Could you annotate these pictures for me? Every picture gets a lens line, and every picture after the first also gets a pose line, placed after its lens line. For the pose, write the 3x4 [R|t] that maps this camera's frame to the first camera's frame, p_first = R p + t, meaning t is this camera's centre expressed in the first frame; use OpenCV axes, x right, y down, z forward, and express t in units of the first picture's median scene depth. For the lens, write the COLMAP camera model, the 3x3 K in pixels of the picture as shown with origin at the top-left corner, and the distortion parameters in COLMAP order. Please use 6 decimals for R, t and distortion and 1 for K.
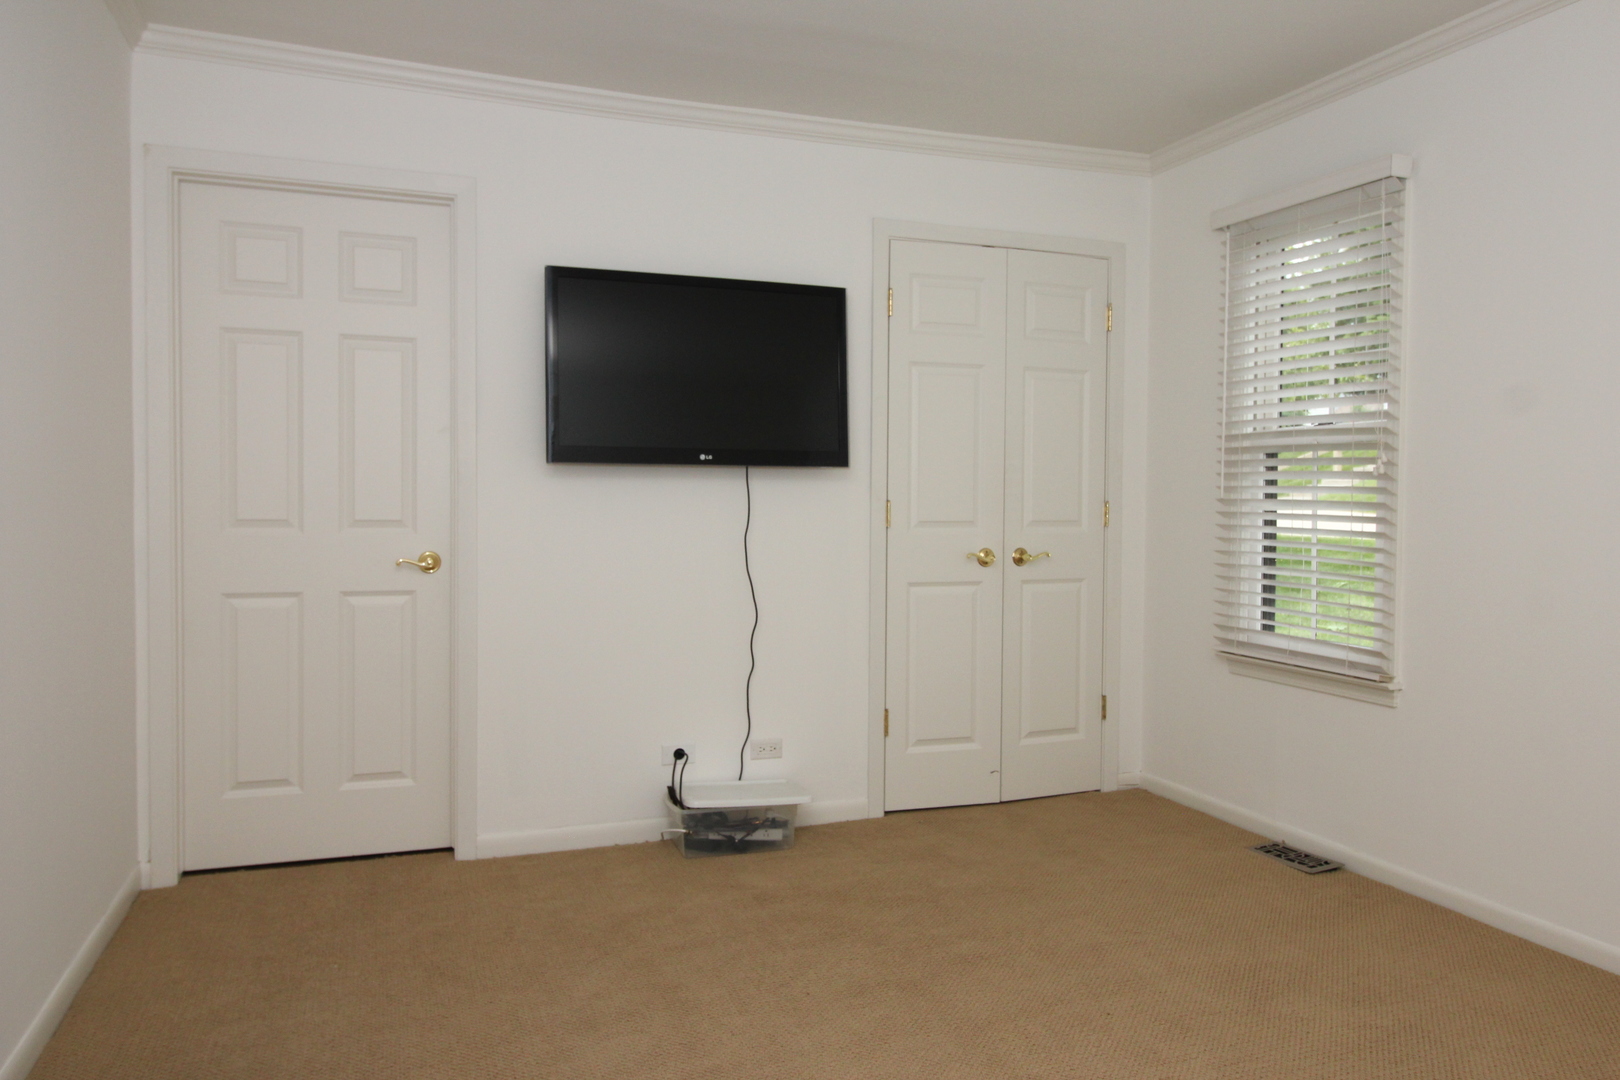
lens RADIAL K [[1154.4, 0, 806.3], [0, 1154.4, 527.9], [0, 0, 1]] dist [0.007467, 0.002807]
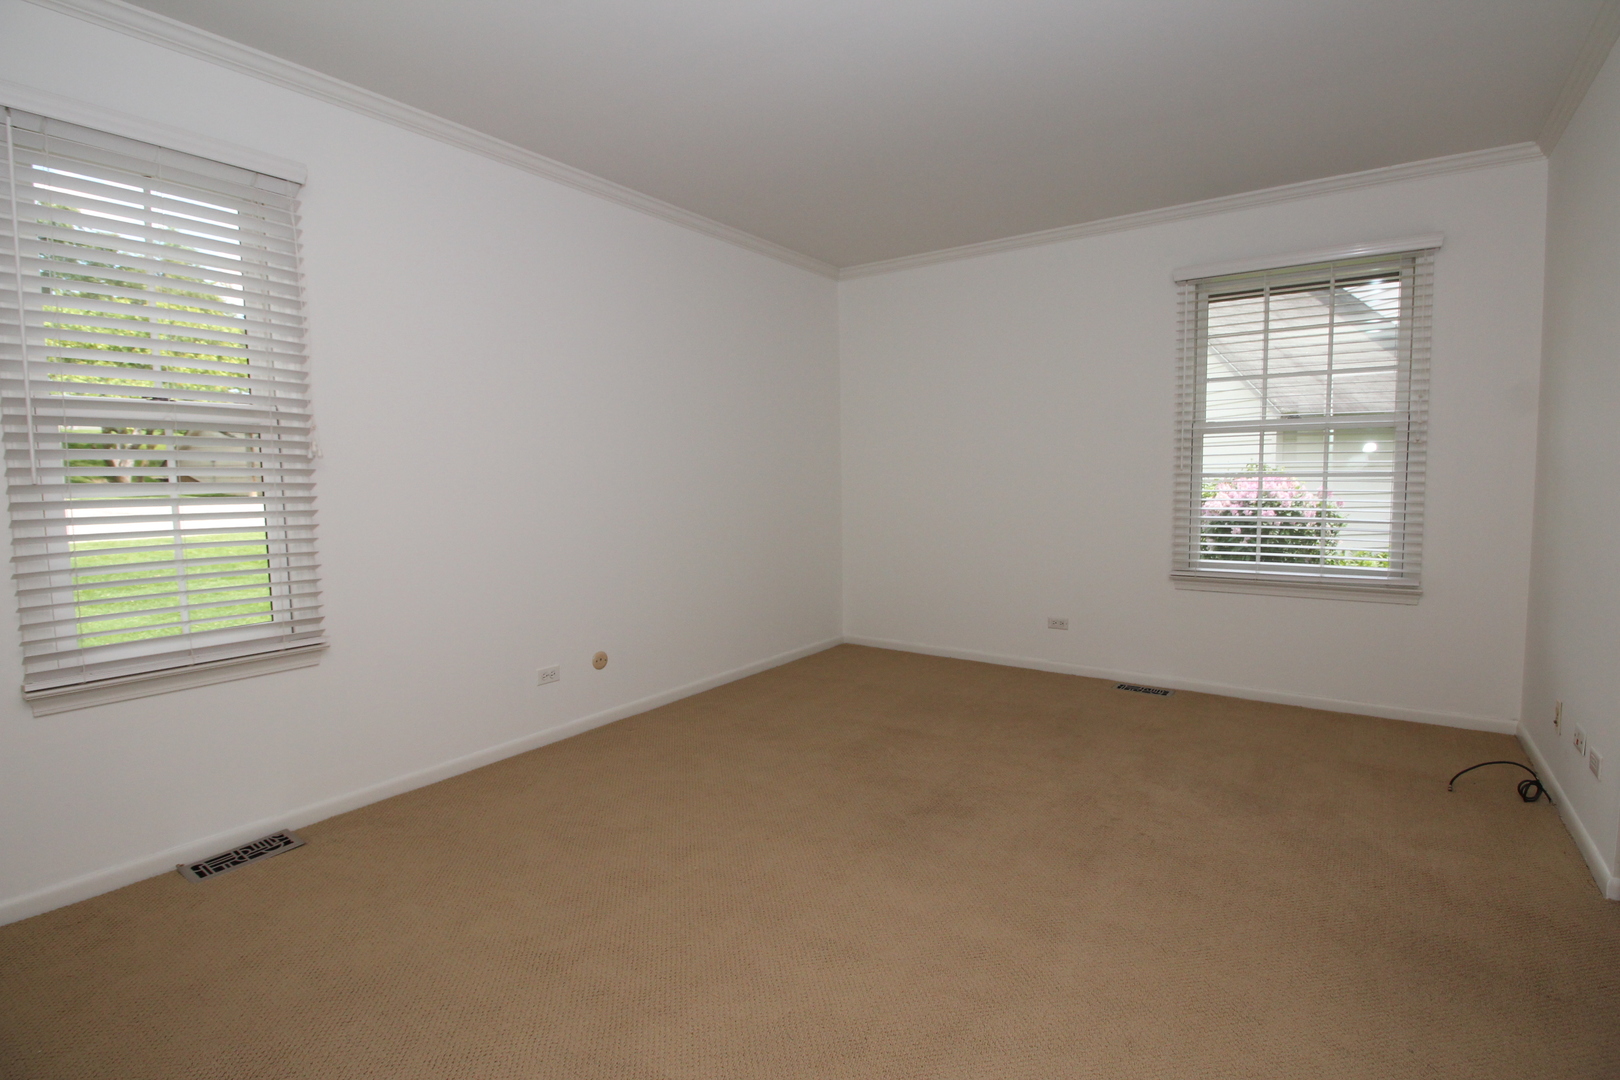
lens RADIAL K [[804.6, 0, 810.0], [0, 804.6, 540.0], [0, 0, 1]] dist [-0.004447, -0.009749]
pose [[-0.567067, -0.068797, 0.820794, -0.367894], [0.030723, 0.994046, 0.104544, -0.029861], [-0.823099, 0.084501, -0.561577, 0.958750]]
